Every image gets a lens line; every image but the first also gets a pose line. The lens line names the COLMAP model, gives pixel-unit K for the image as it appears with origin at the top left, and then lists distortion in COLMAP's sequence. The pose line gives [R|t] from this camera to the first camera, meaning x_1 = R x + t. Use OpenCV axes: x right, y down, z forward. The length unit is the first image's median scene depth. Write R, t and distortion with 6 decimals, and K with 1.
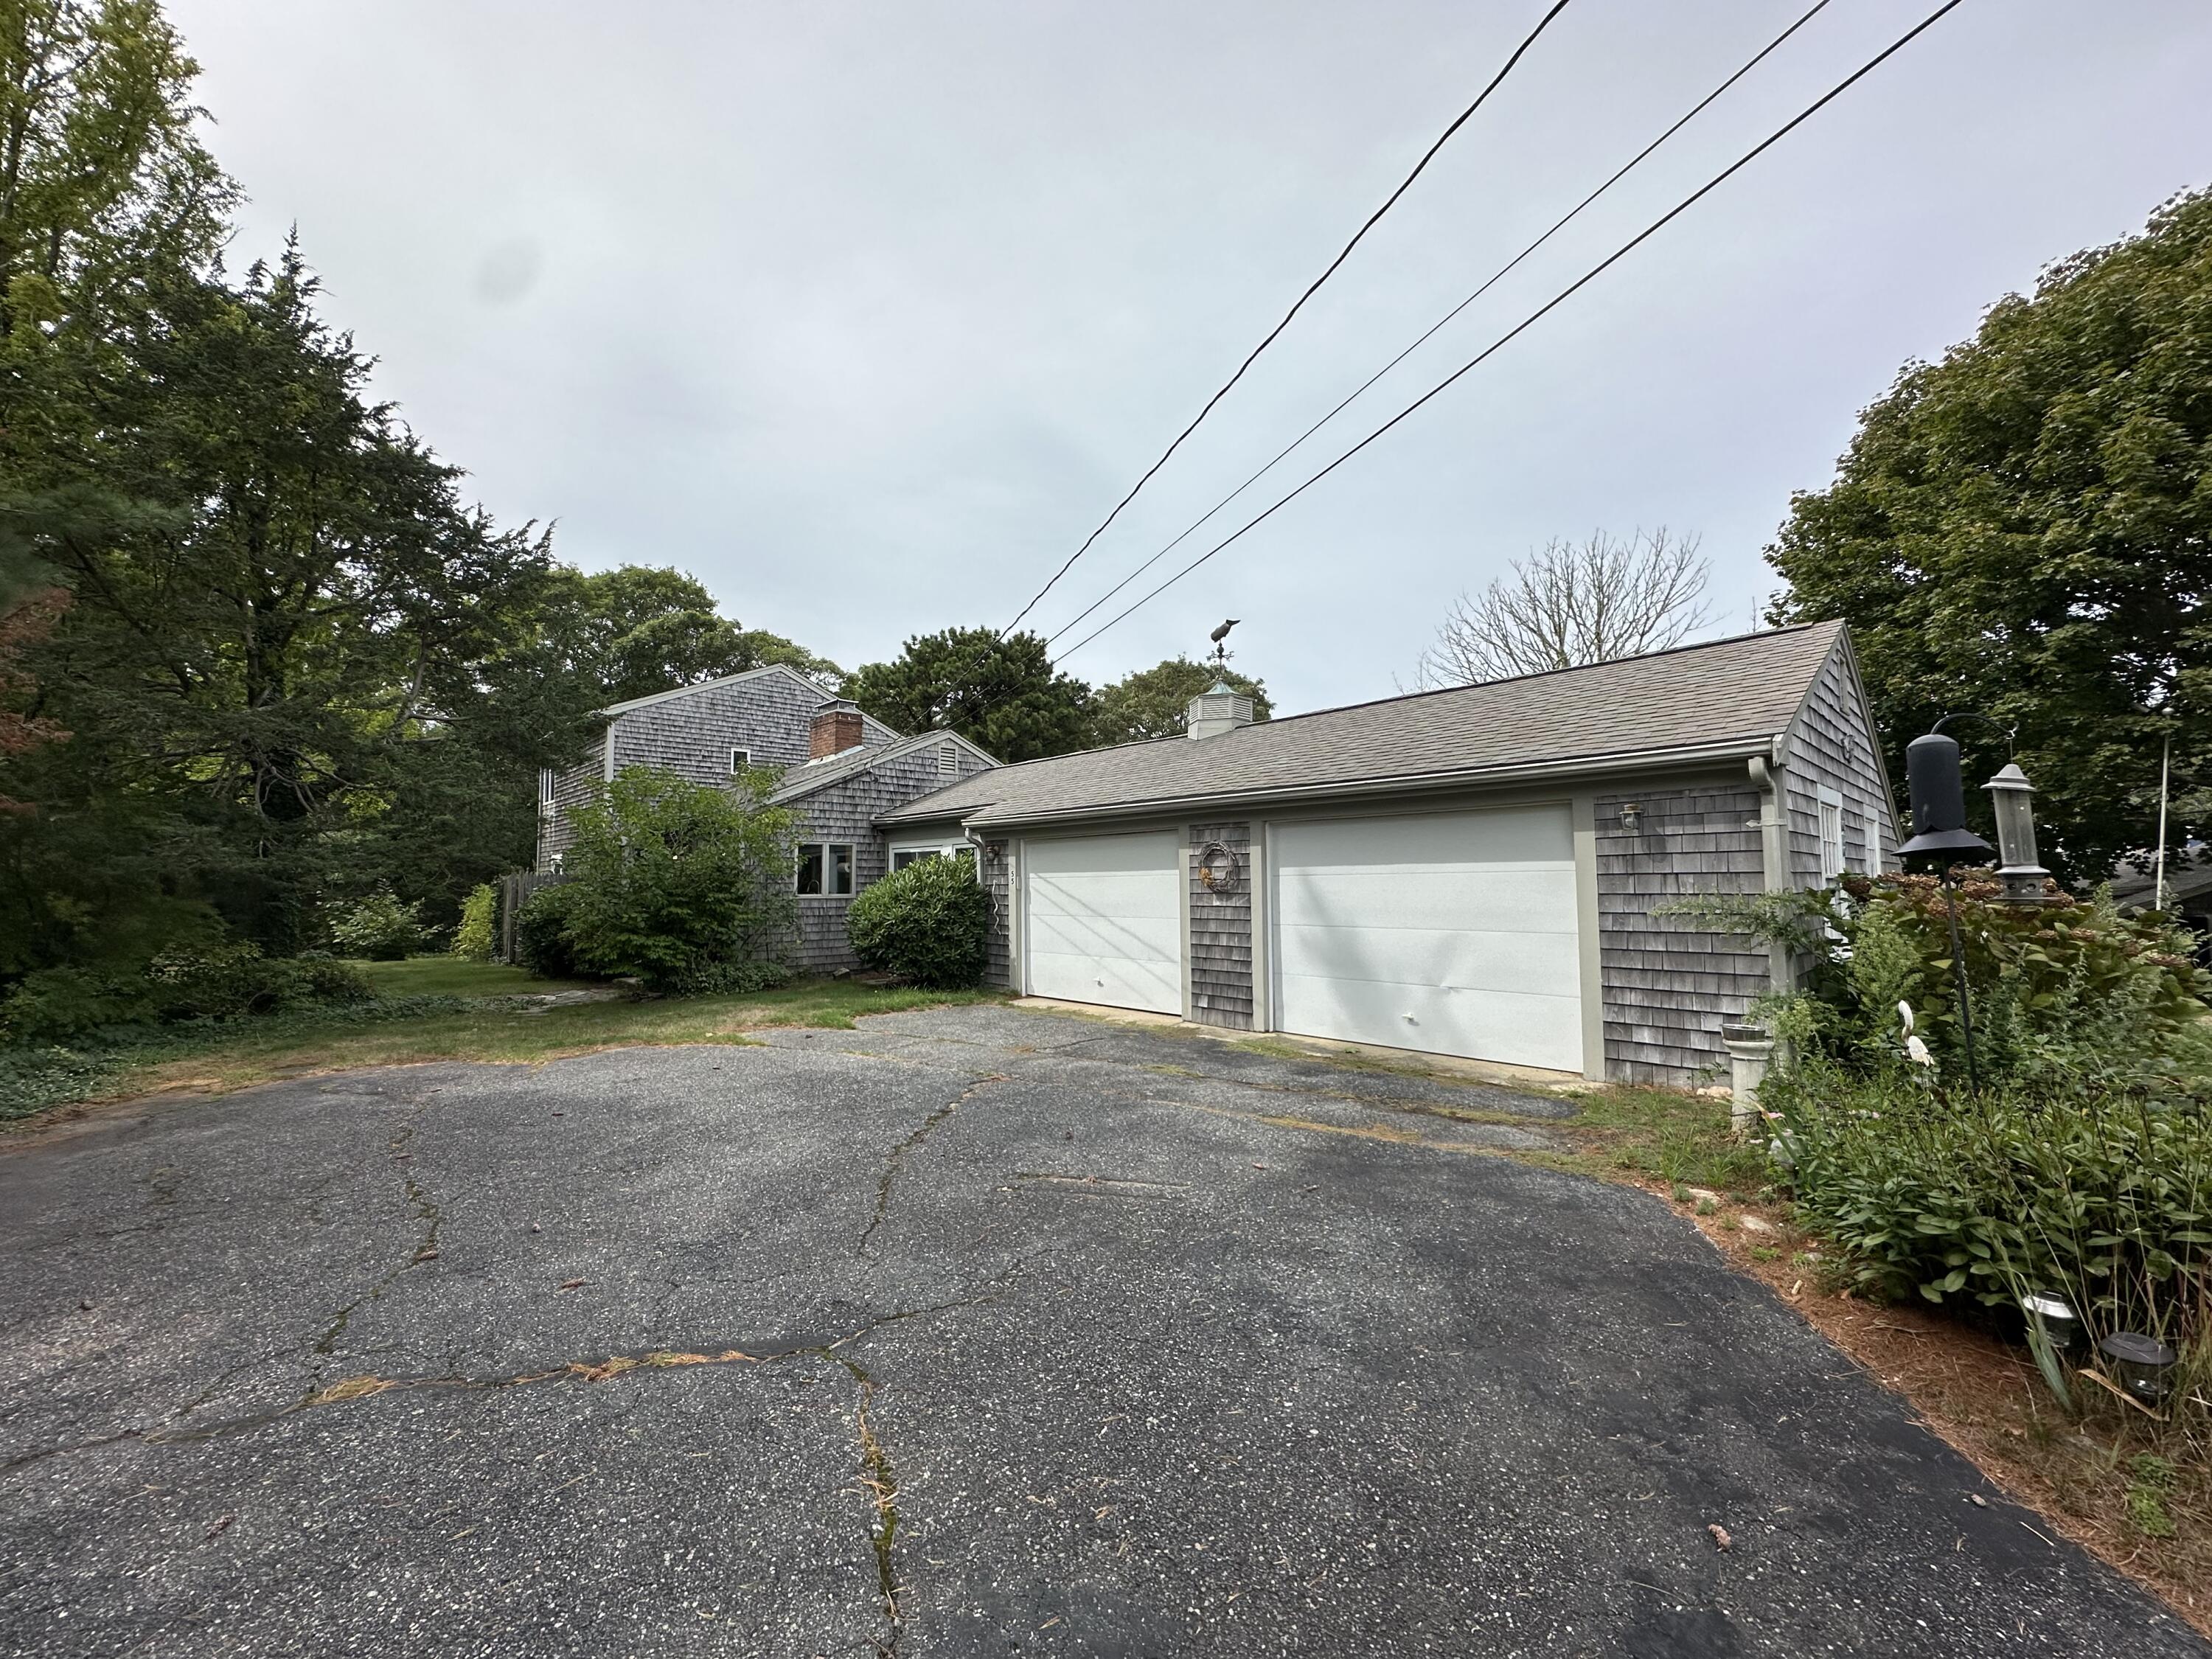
lens RADIAL K [[890.5, 0, 1099.7], [0, 890.5, 839.9], [0, 0, 1]] dist [0.000224, 0.000095]
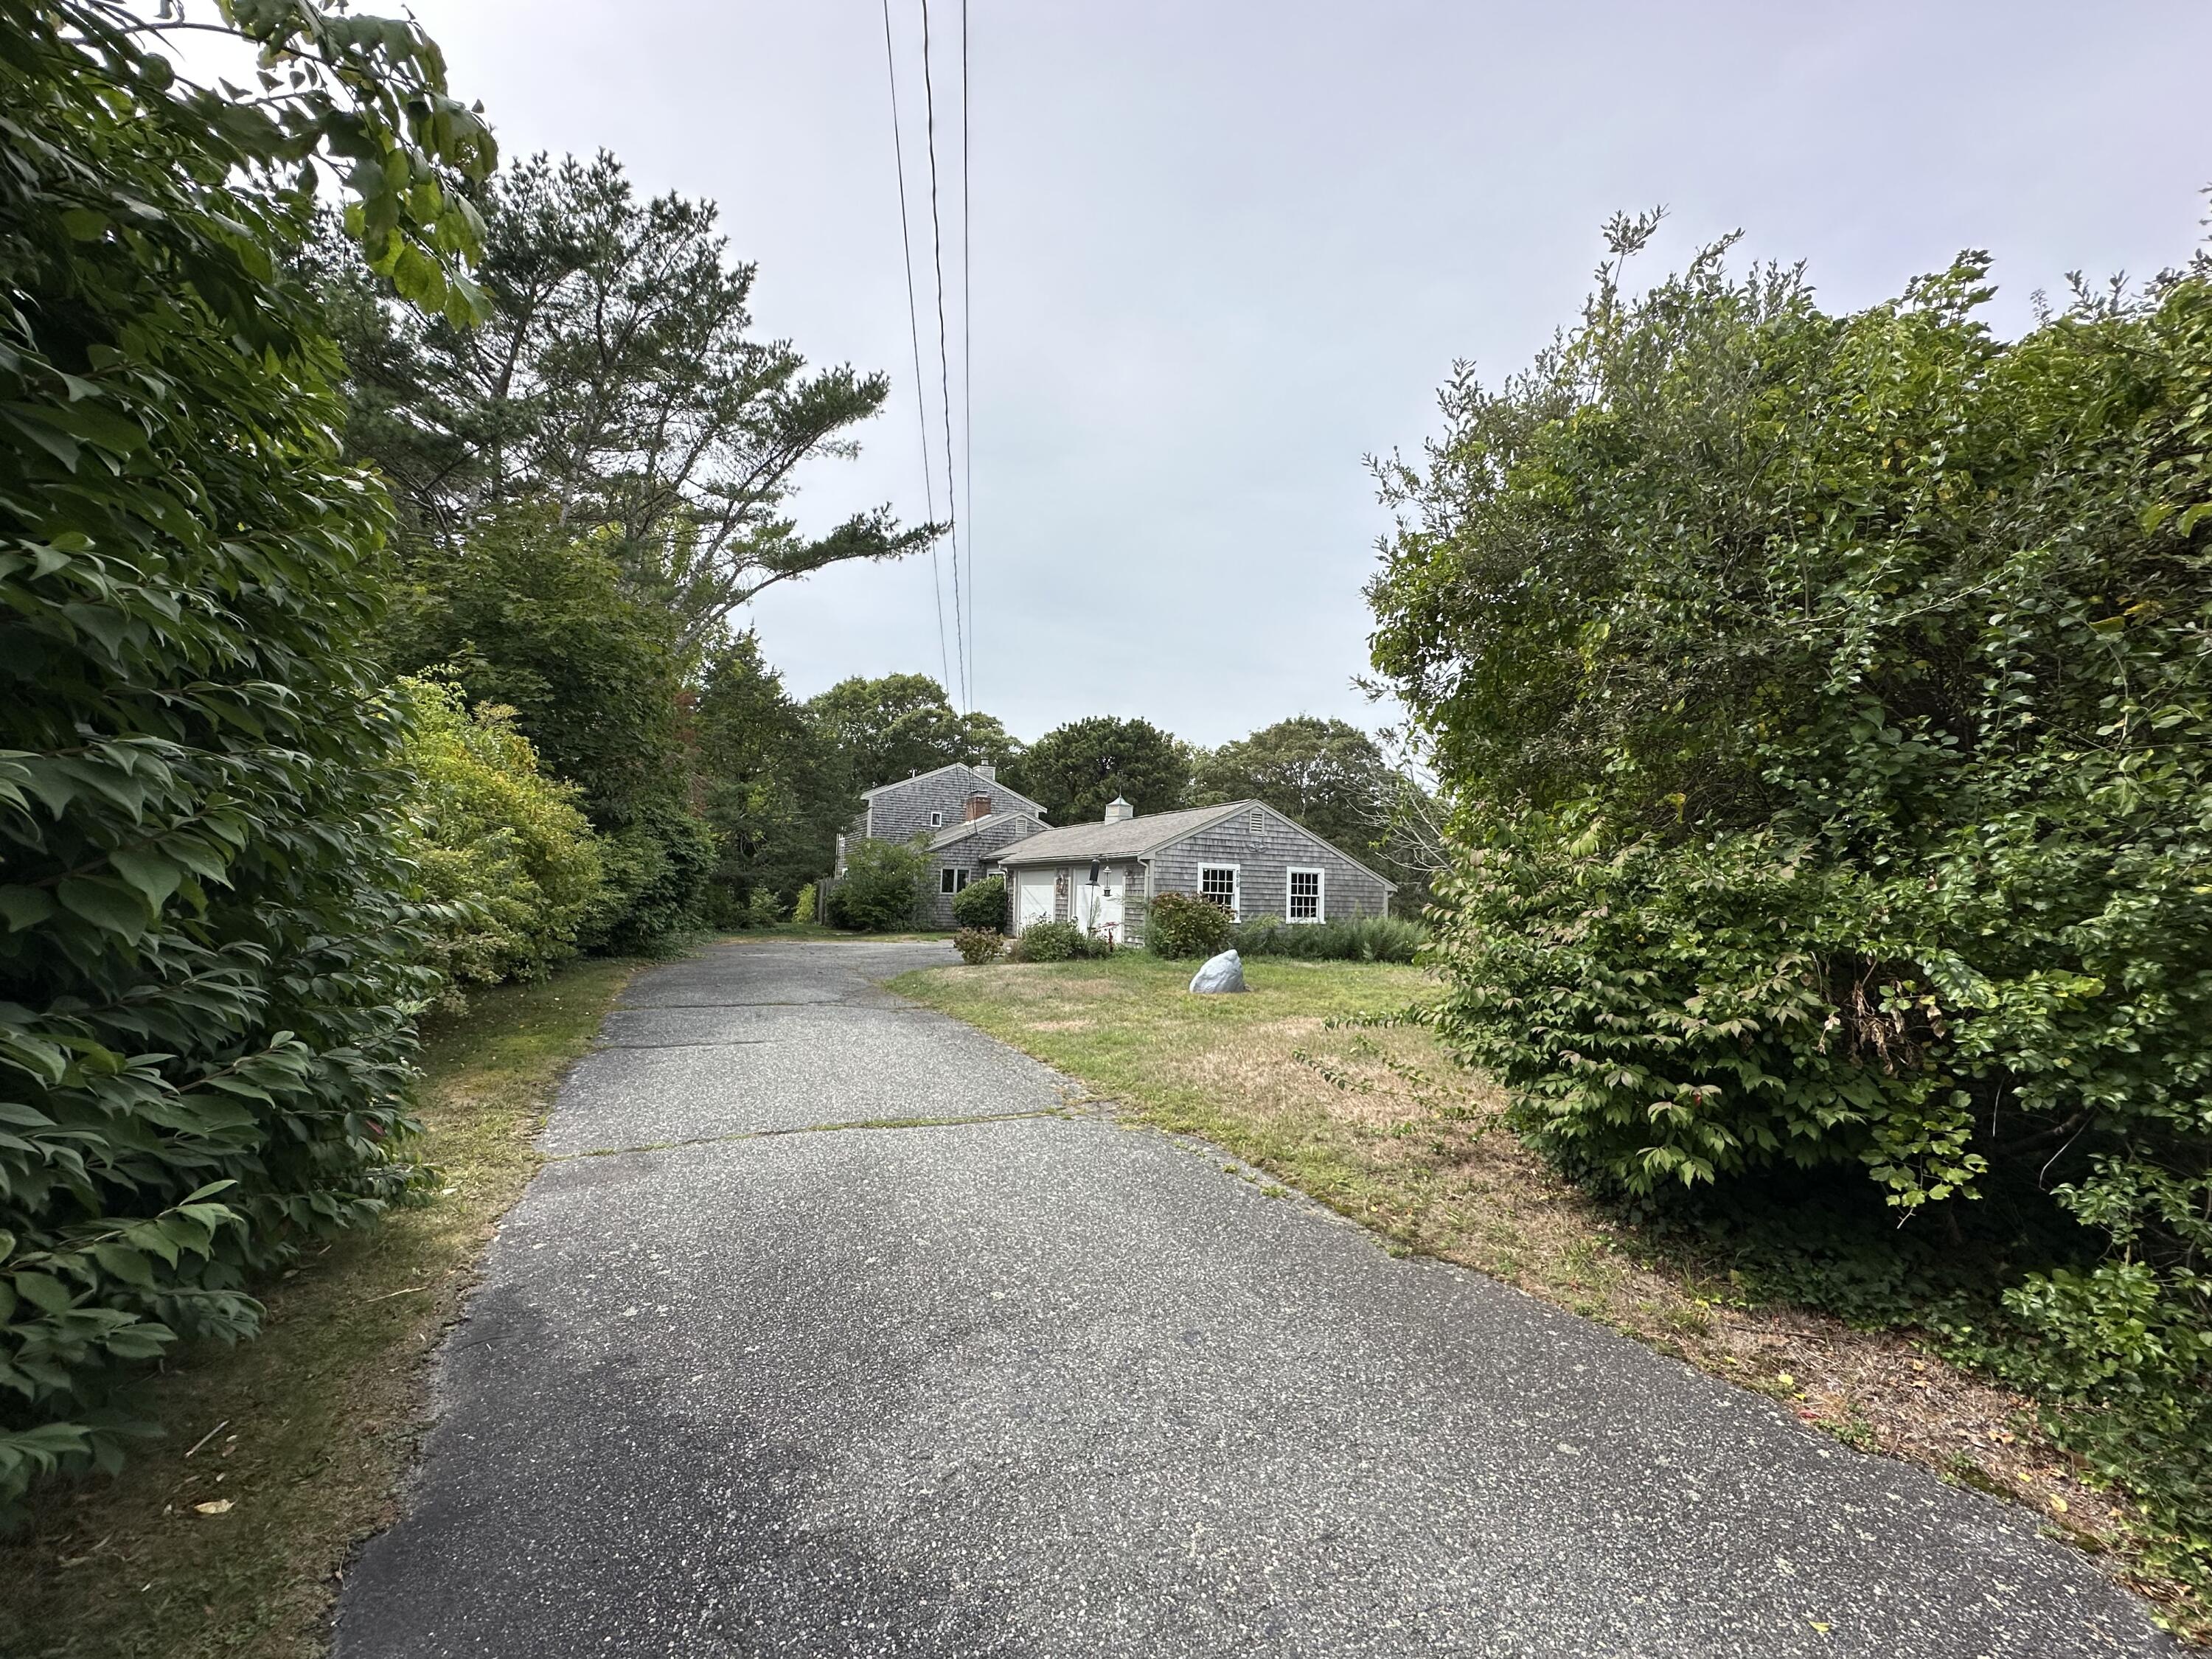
lens RADIAL K [[890.5, 0, 1110.7], [0, 890.5, 832.0], [0, 0, 1]] dist [0.000224, 0.000095]
pose [[0.964275, 0.008494, -0.264767, 0.396758], [-0.014343, 0.999694, -0.020166, -0.029180], [0.264515, 0.023243, 0.964102, -0.614059]]
